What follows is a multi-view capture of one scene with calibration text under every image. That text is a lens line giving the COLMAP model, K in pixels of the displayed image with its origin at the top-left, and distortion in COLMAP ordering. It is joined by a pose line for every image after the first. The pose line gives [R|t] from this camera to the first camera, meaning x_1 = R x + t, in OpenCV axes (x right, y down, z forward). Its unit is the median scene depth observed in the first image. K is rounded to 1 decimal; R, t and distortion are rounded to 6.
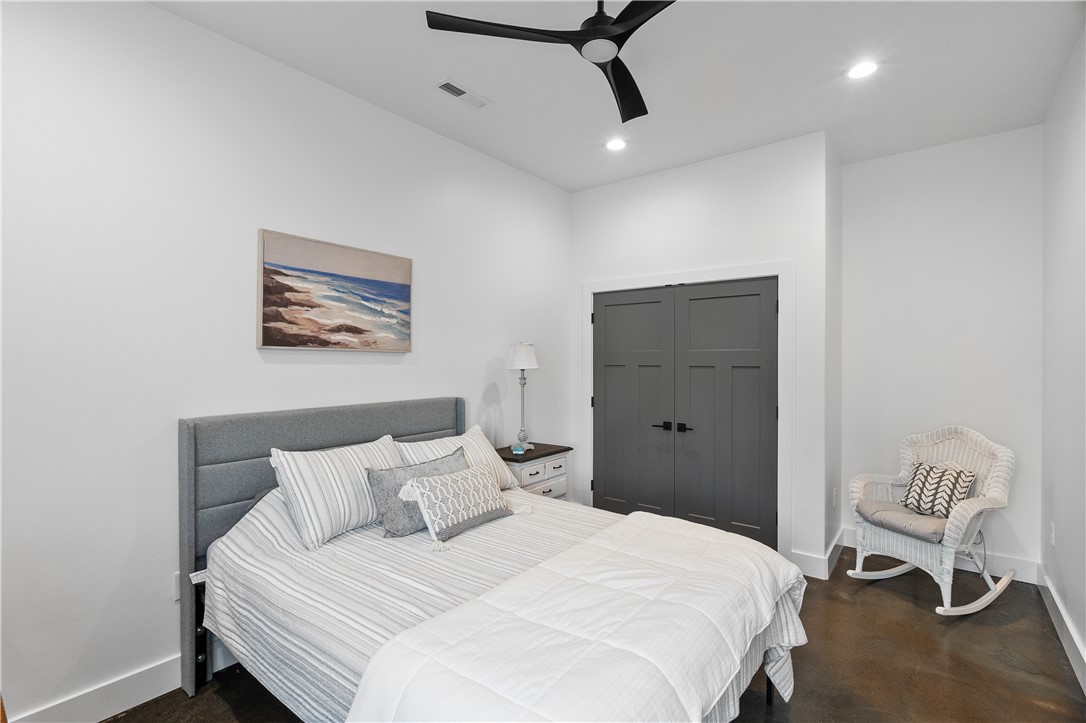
lens RADIAL K [[502.9, 0, 534.8], [0, 502.9, 363.7], [0, 0, 1]] dist [-0.003819, -0.000584]
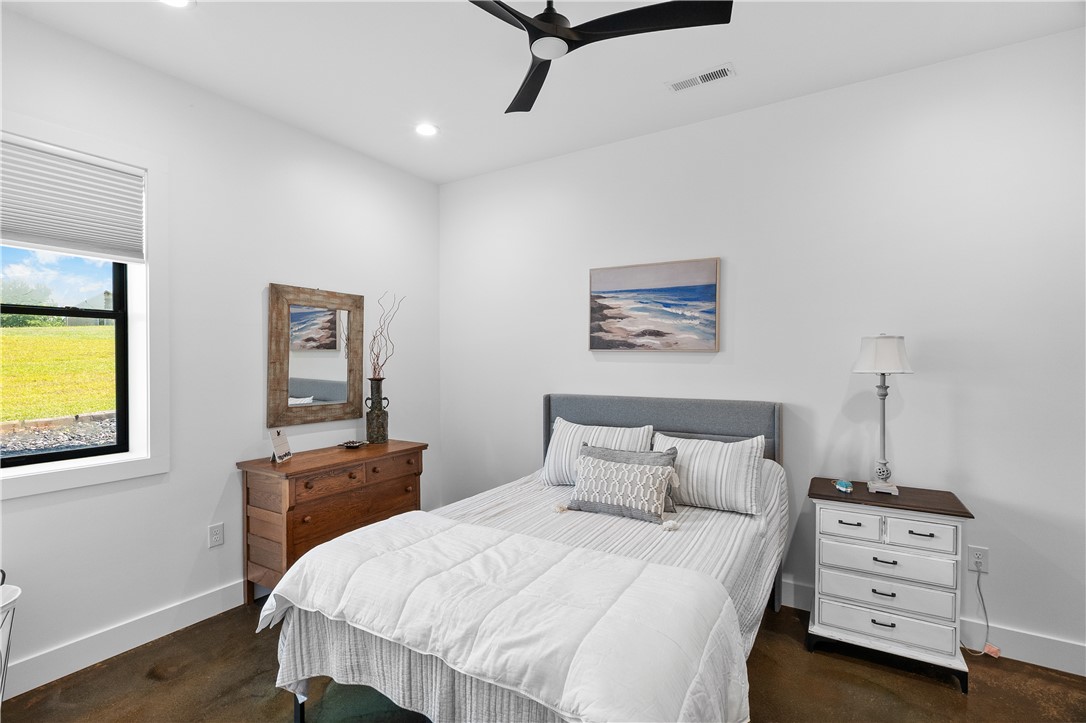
lens RADIAL K [[502.9, 0, 533.3], [0, 502.9, 358.2], [0, 0, 1]] dist [-0.003819, -0.000584]
pose [[0.115580, 0.007701, -0.993268, 0.795253], [-0.003651, 0.999966, 0.007328, -0.017878], [0.993291, 0.002779, 0.115605, 0.598973]]
